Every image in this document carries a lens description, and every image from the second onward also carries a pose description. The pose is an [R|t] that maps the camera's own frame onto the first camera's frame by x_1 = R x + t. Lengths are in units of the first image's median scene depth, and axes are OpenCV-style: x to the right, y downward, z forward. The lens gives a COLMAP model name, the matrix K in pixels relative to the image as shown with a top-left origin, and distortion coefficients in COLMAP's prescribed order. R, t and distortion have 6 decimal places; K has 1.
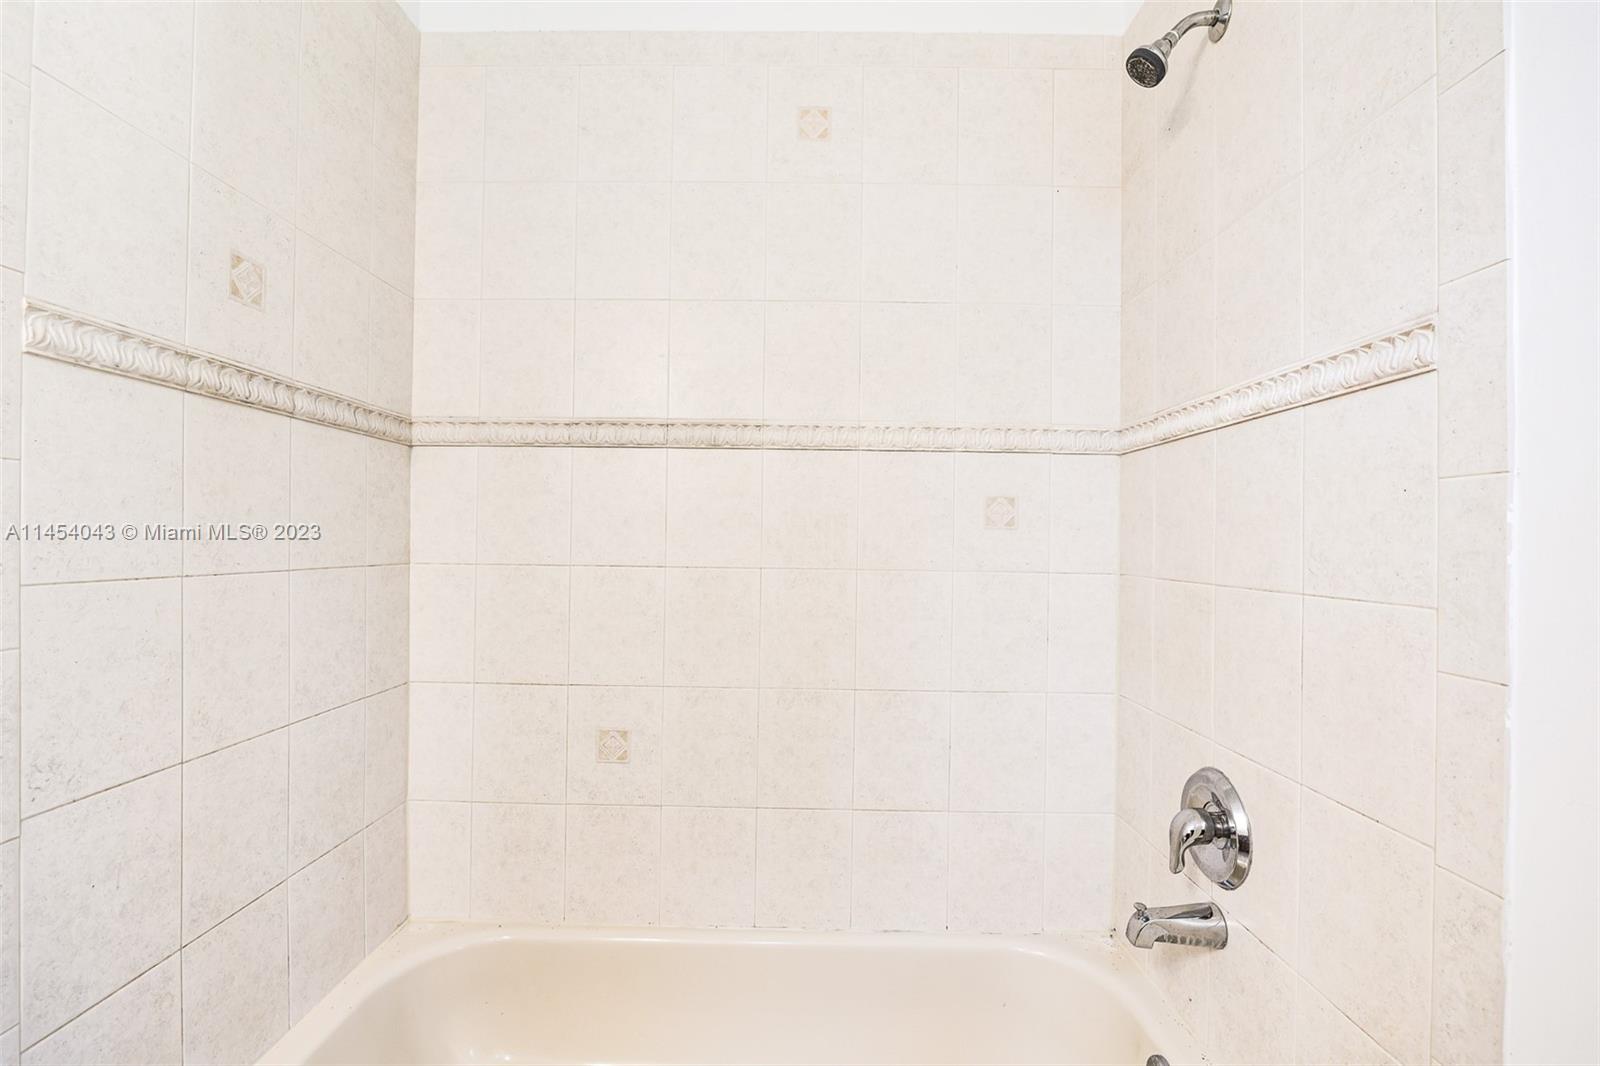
lens RADIAL K [[710.7, 0, 800.0], [0, 710.7, 533.0], [0, 0, 1]] dist [-0.012205, -0.000268]
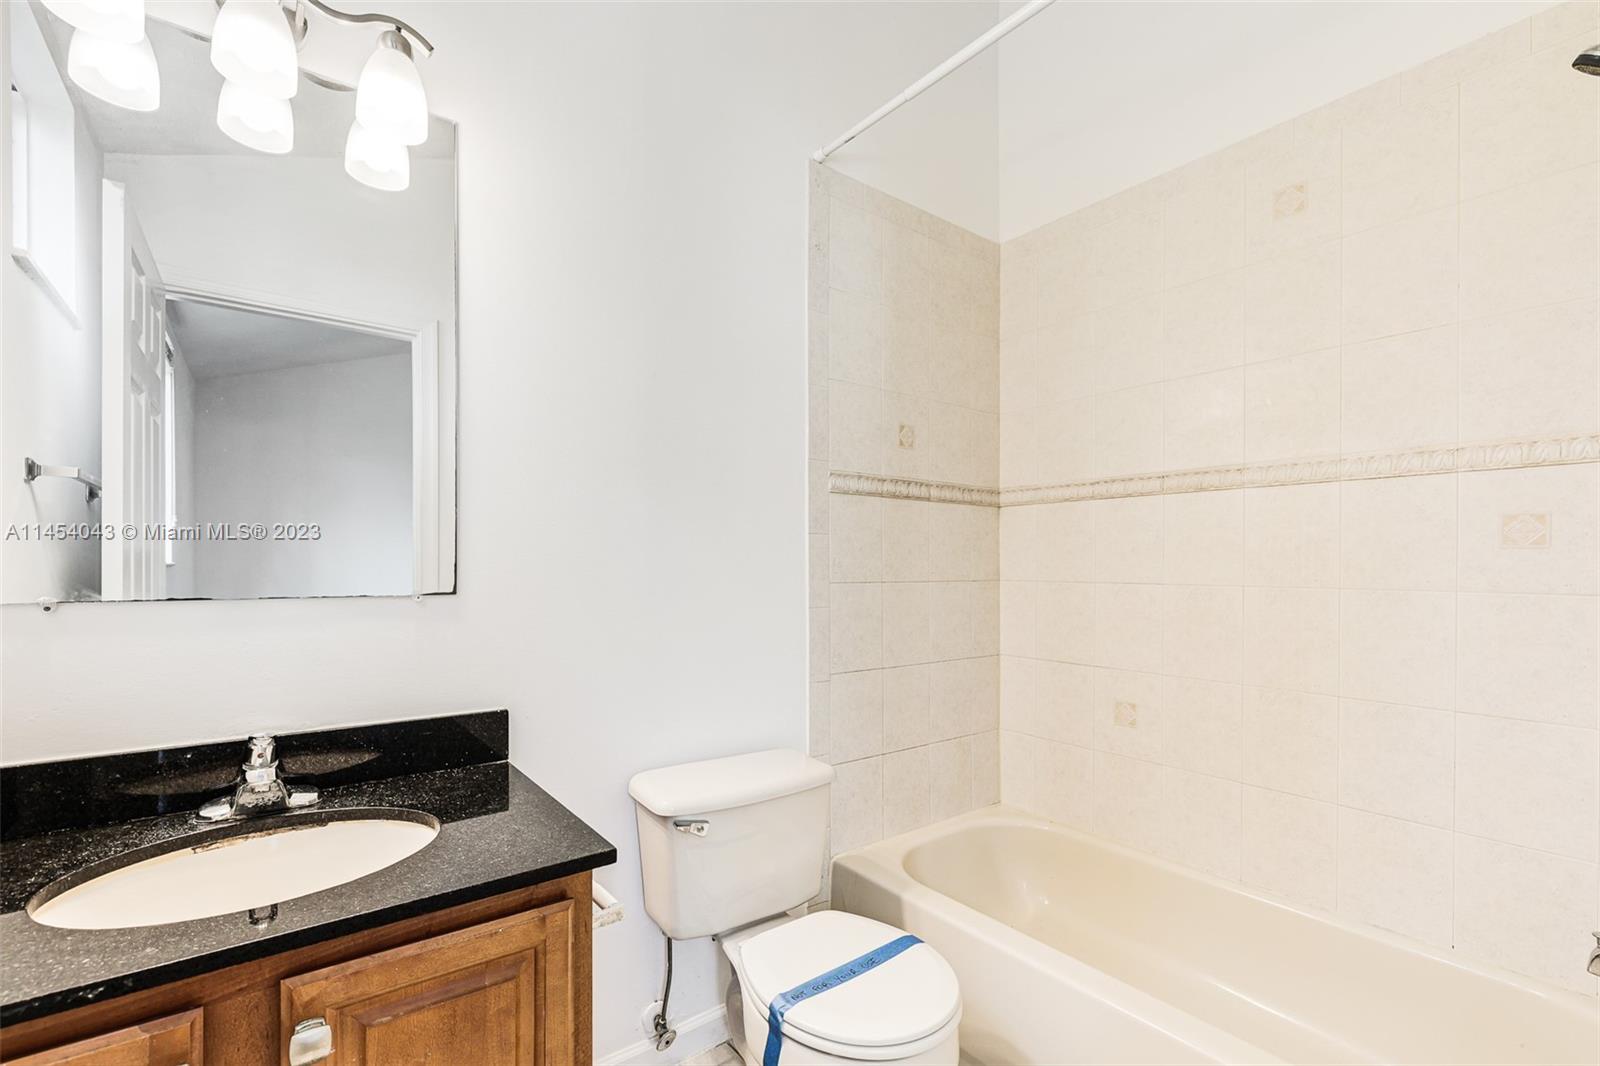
lens RADIAL K [[696.8, 0, 797.6], [0, 696.8, 568.7], [0, 0, 1]] dist [-0.002332, -0.000459]
pose [[0.614934, -0.005759, -0.788558, 0.417352], [0.011500, 0.999932, 0.001665, 0.008902], [0.788495, -0.010092, 0.614958, -0.334702]]
